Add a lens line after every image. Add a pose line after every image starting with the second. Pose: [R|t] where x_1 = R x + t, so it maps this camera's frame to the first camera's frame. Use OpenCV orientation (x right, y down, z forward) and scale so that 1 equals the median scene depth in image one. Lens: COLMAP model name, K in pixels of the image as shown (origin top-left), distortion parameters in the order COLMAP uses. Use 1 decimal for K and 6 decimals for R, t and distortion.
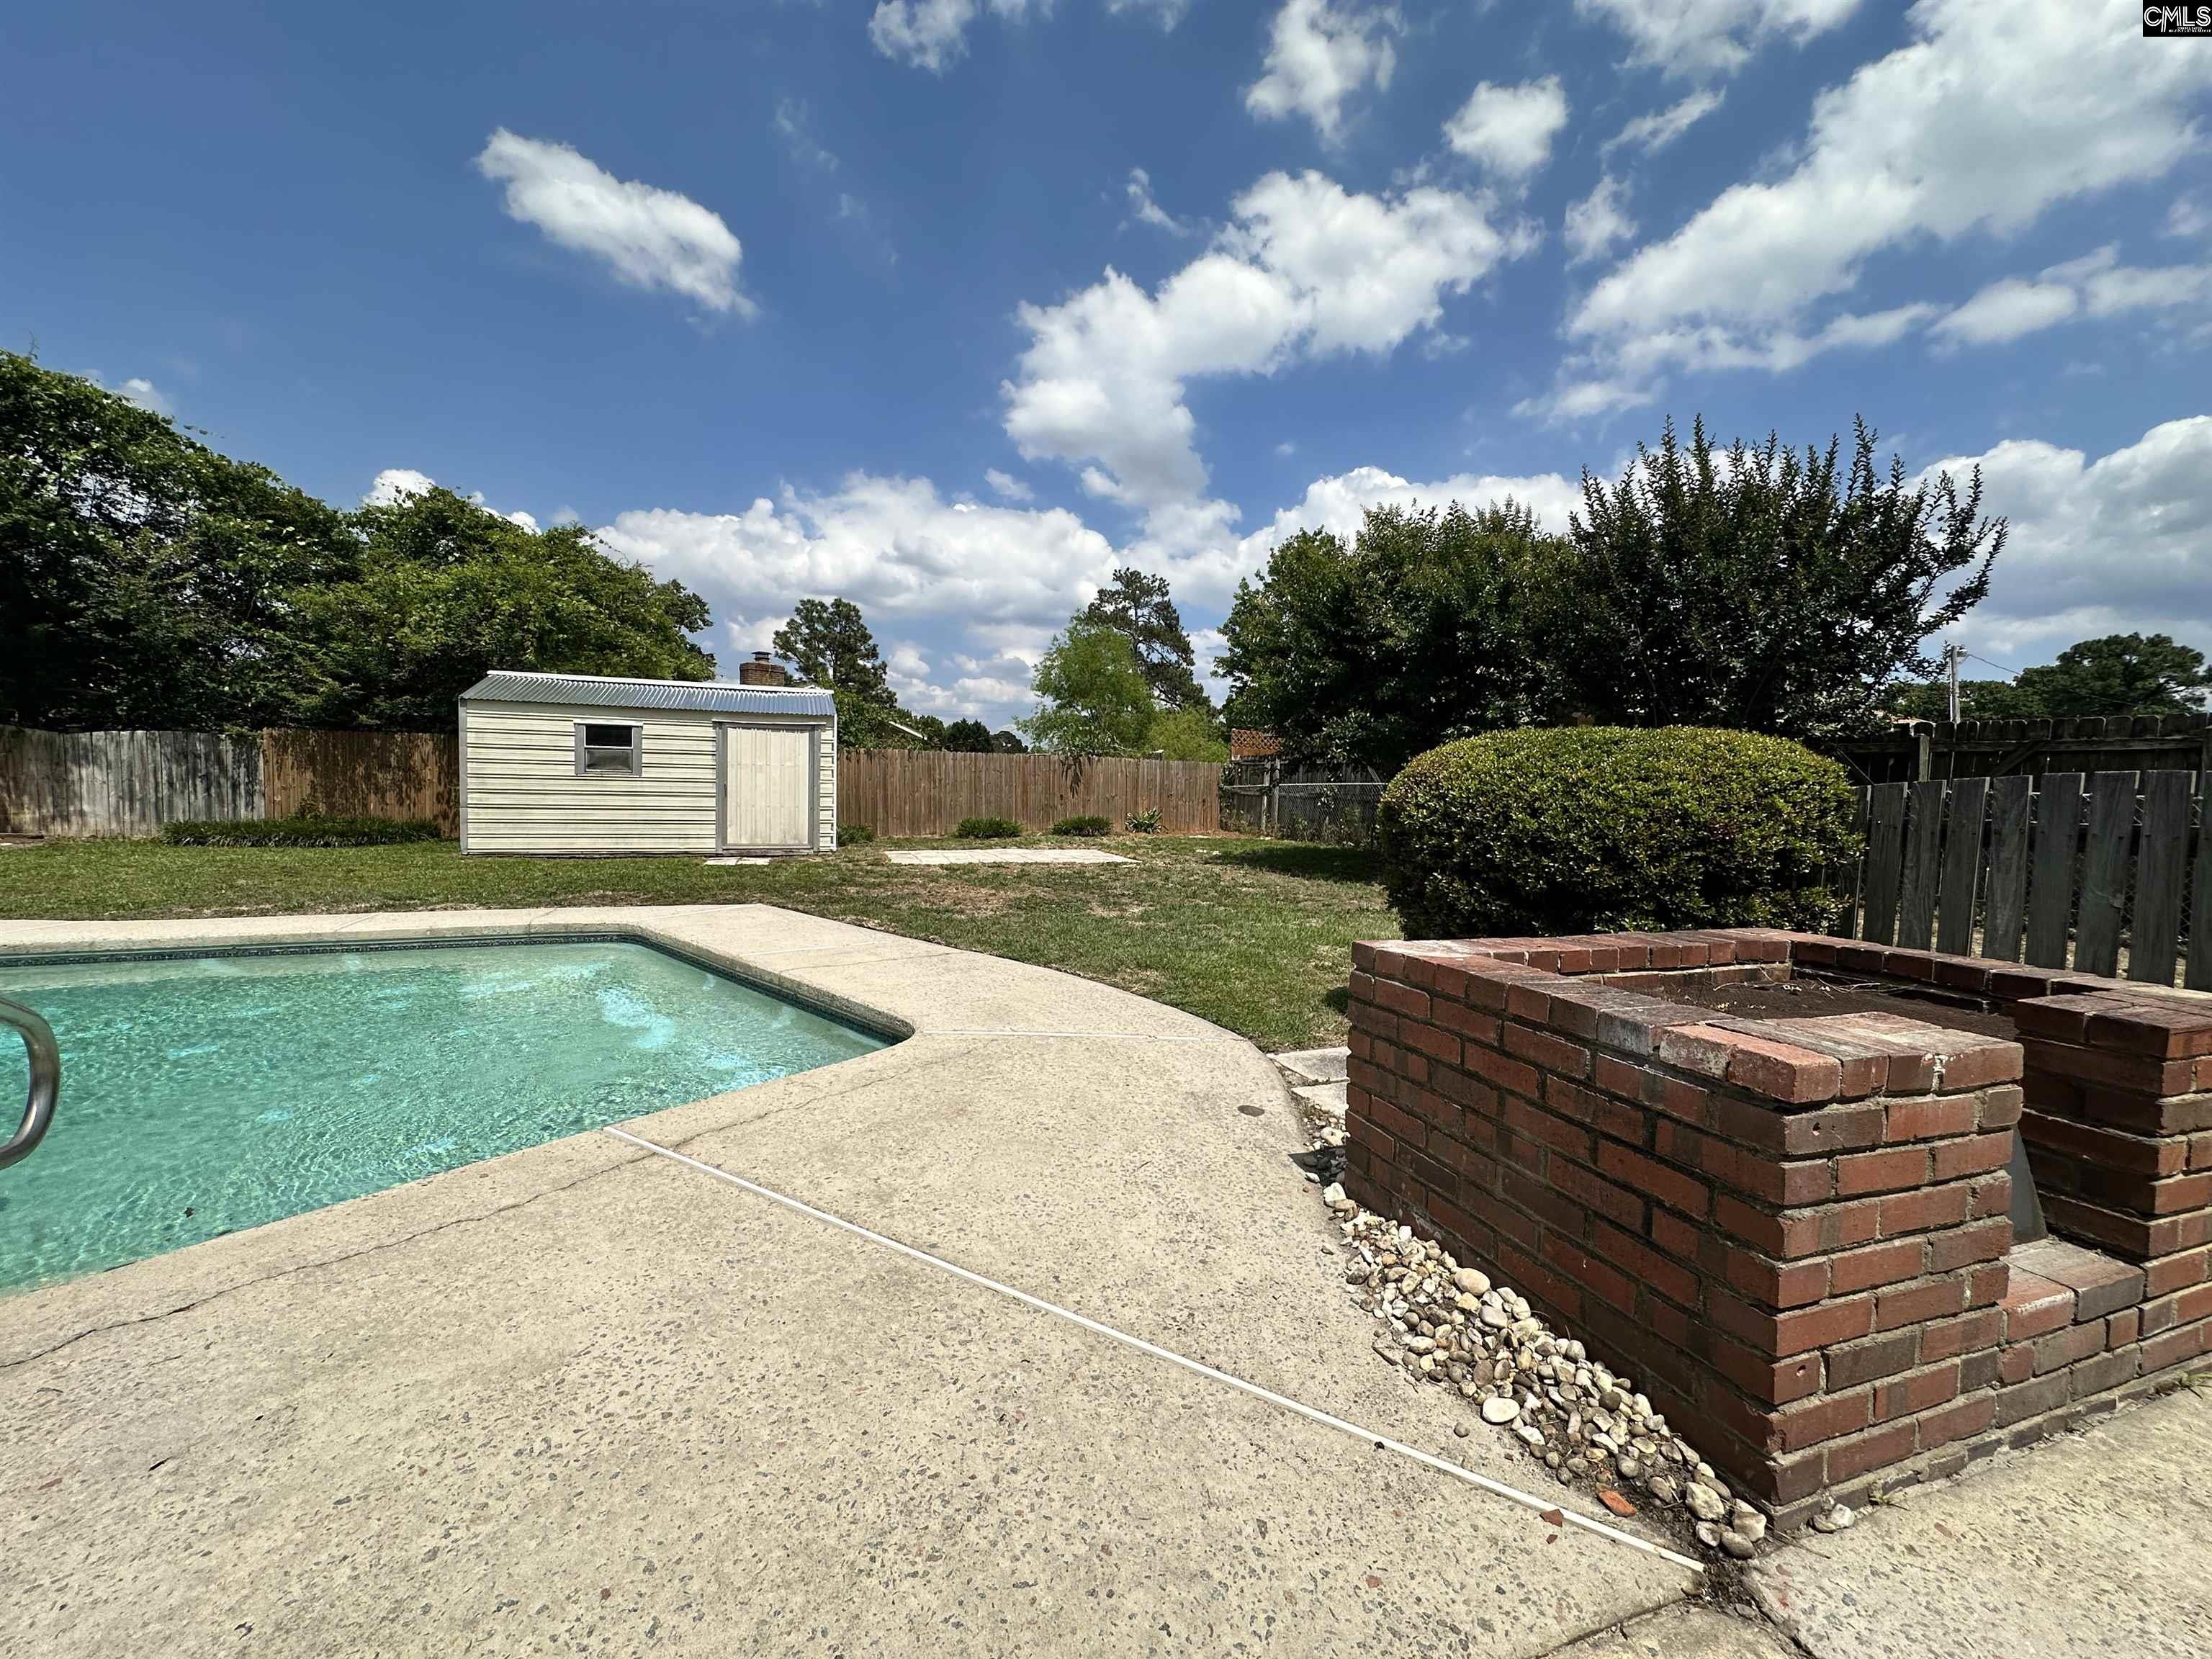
lens RADIAL K [[885.5, 0, 1108.7], [0, 885.5, 824.1], [0, 0, 1]] dist [-0.004137, 0.000543]
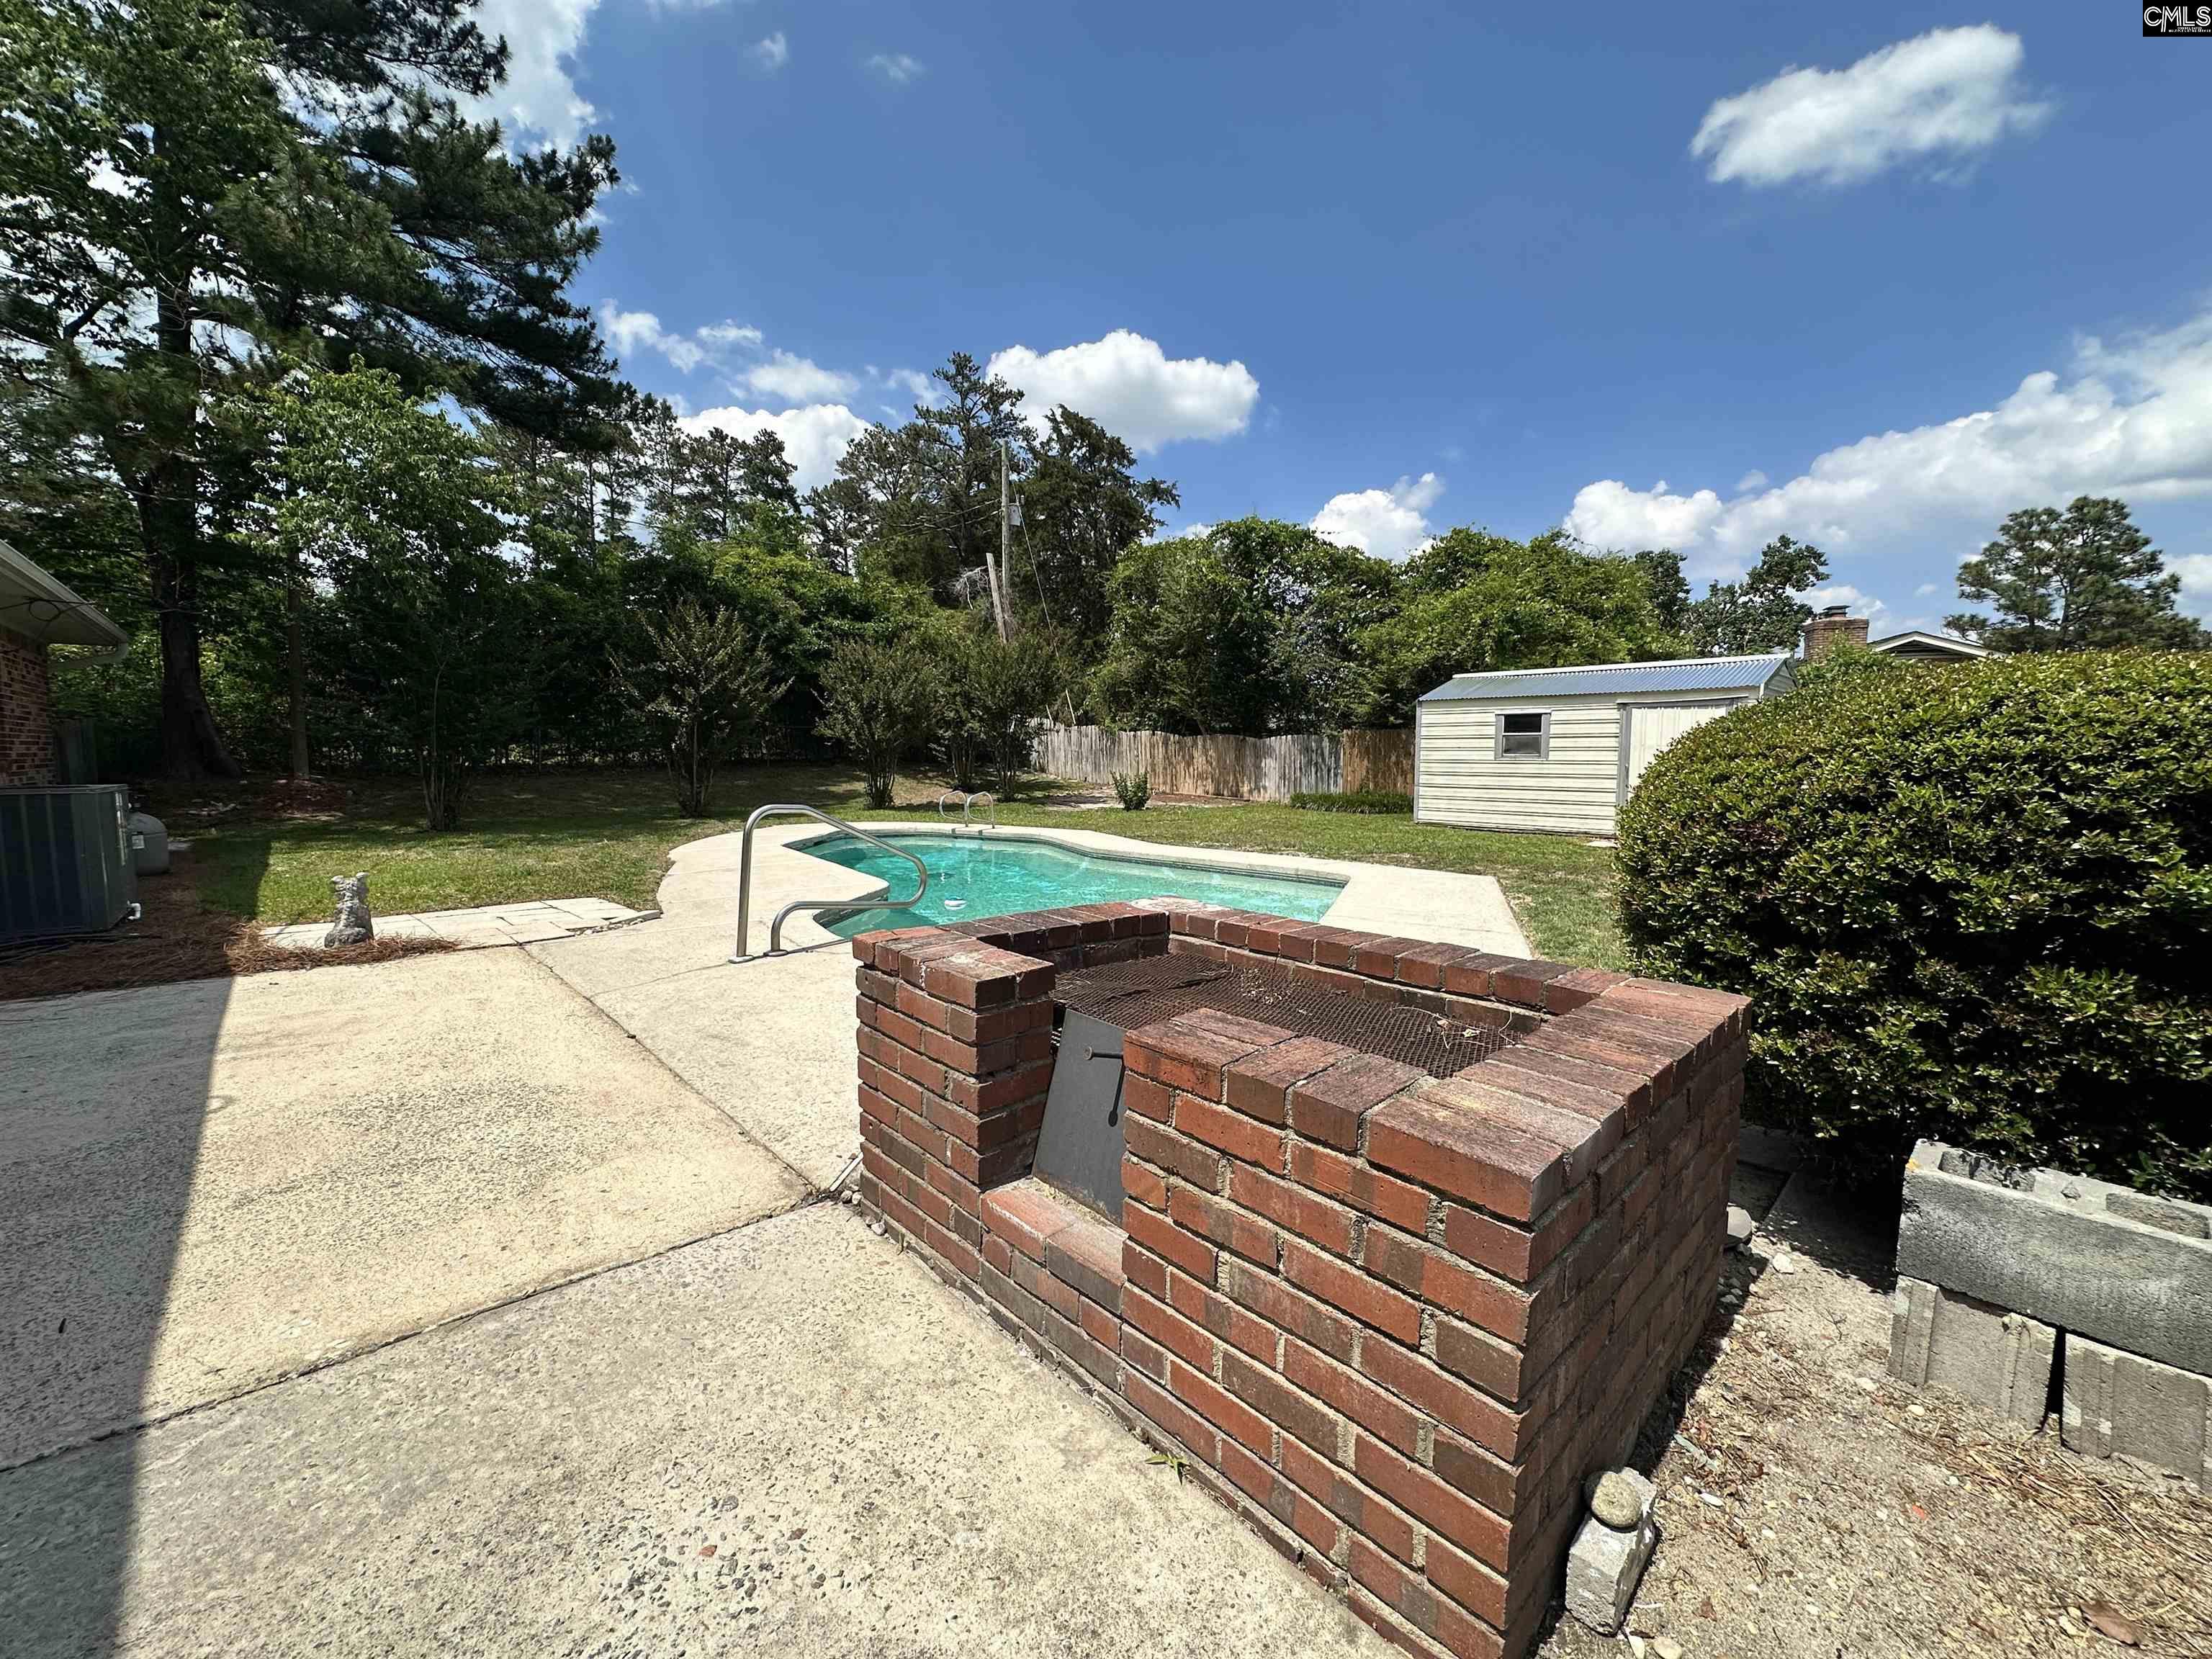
lens RADIAL K [[885.5, 0, 1107.3], [0, 885.5, 825.8], [0, 0, 1]] dist [-0.004137, 0.000543]
pose [[0.395393, 0.052686, -0.917000, 0.231497], [-0.031233, 0.998547, 0.043904, -0.003271], [0.917981, 0.011281, 0.396464, 0.069266]]
